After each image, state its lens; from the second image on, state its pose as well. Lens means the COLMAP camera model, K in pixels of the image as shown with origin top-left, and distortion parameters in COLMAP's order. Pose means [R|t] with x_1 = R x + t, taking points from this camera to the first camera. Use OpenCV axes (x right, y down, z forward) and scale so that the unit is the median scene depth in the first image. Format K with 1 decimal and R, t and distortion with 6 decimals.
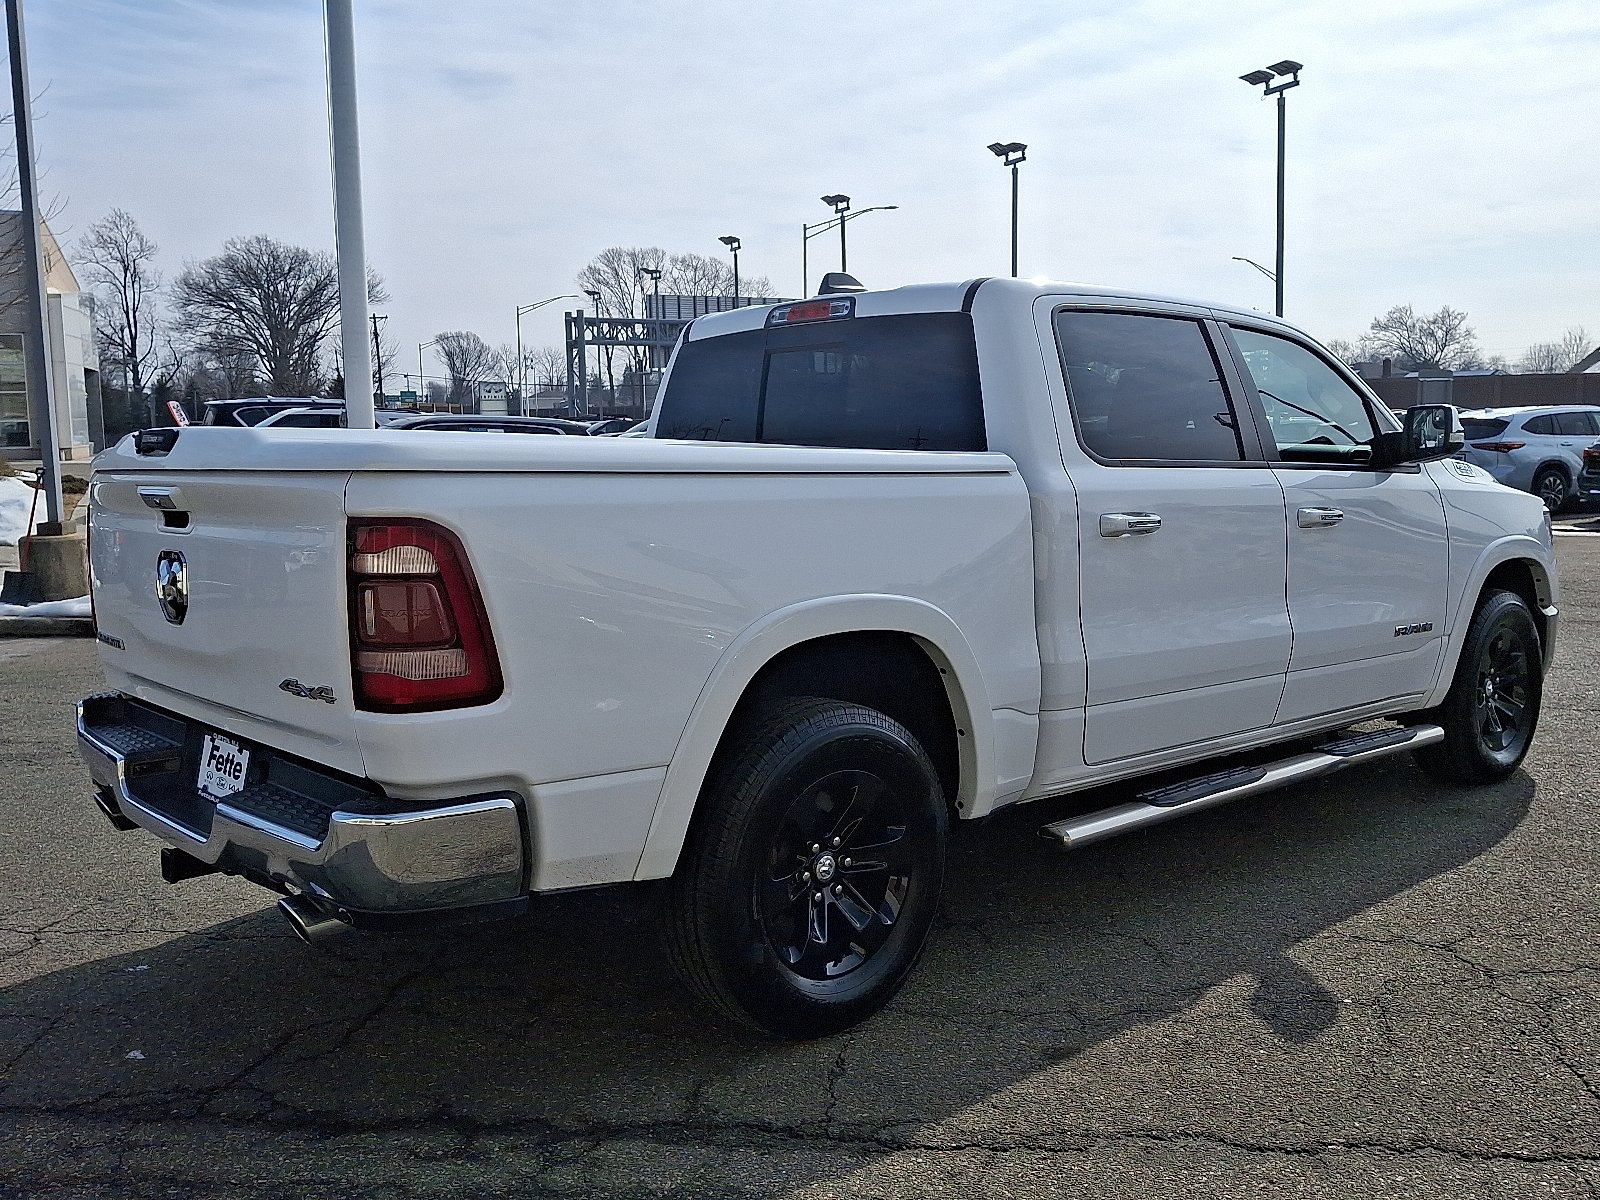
lens RADIAL K [[1373.5, 0, 800.0], [0, 1373.5, 600.0], [0, 0, 1]] dist [0.065386, -0.123677]
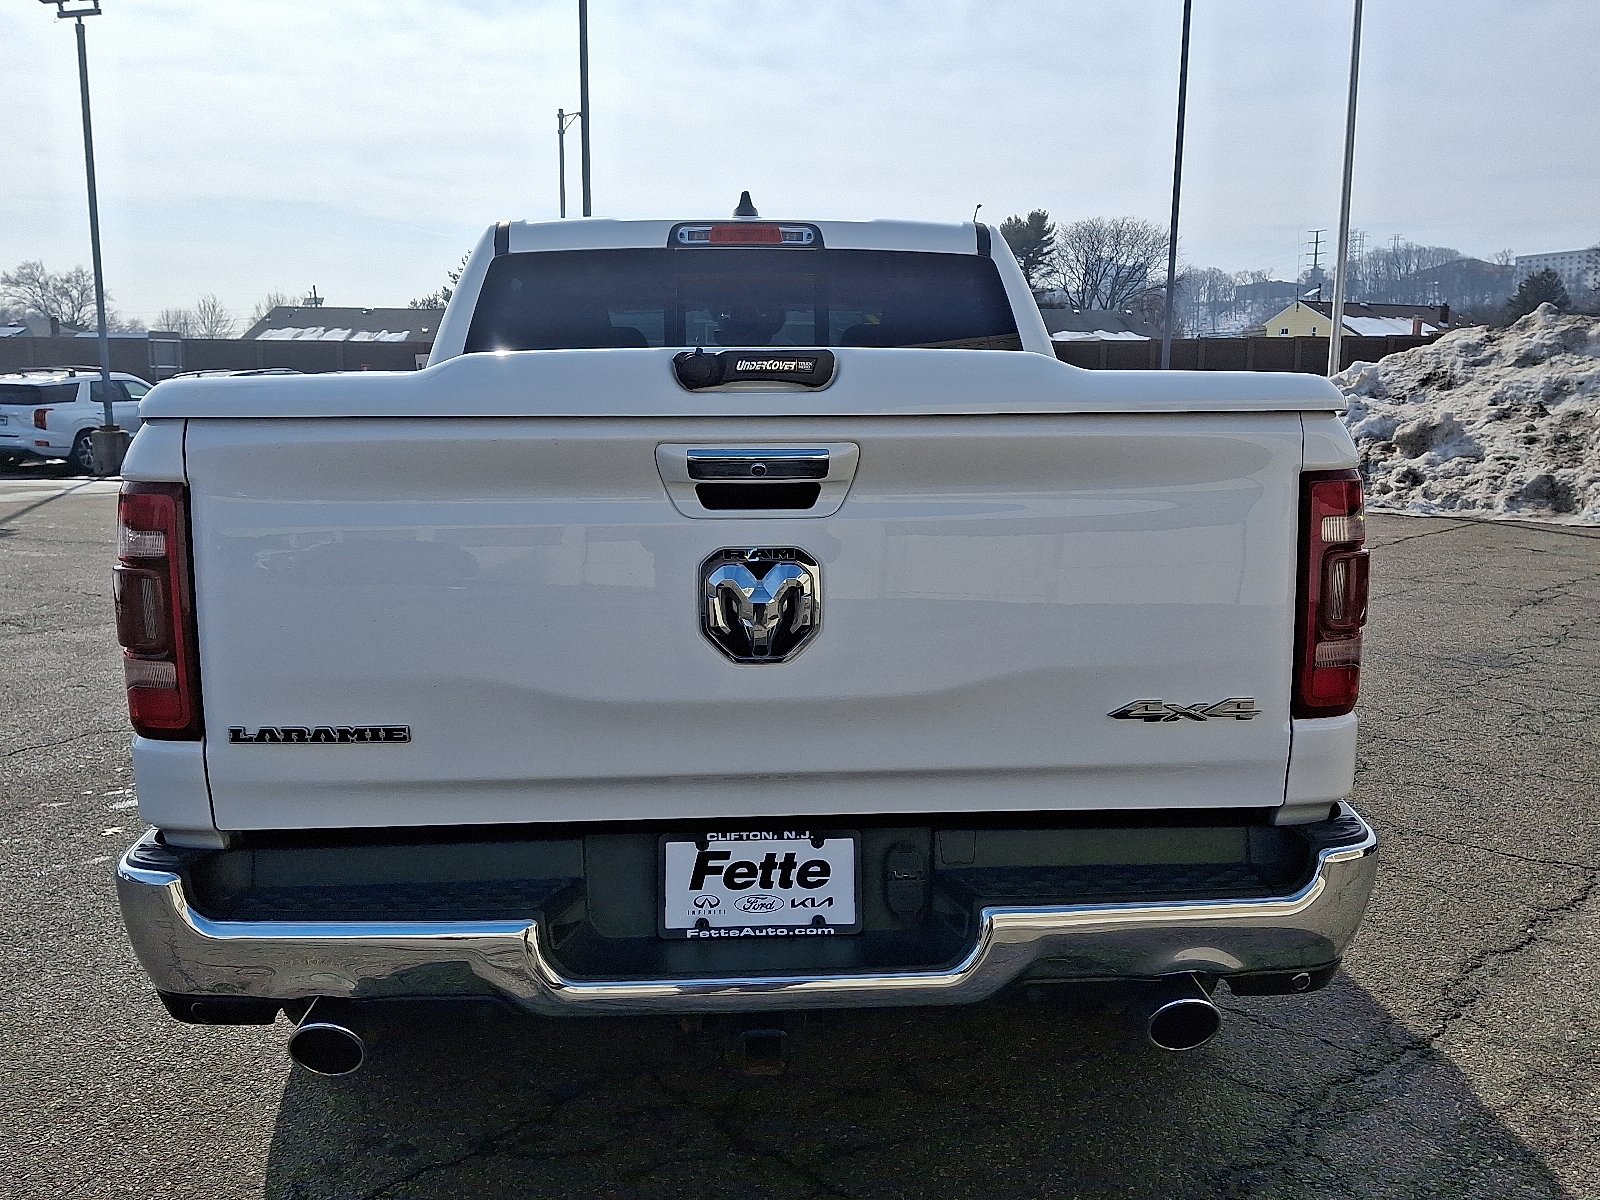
lens RADIAL K [[1373.5, 0, 800.0], [0, 1373.5, 600.0], [0, 0, 1]] dist [0.065386, -0.123677]
pose [[0.636419, -0.095751, 0.765378, -0.897009], [0.074700, 0.995252, 0.062395, -0.046707], [-0.767718, 0.017464, 0.640550, 0.586963]]
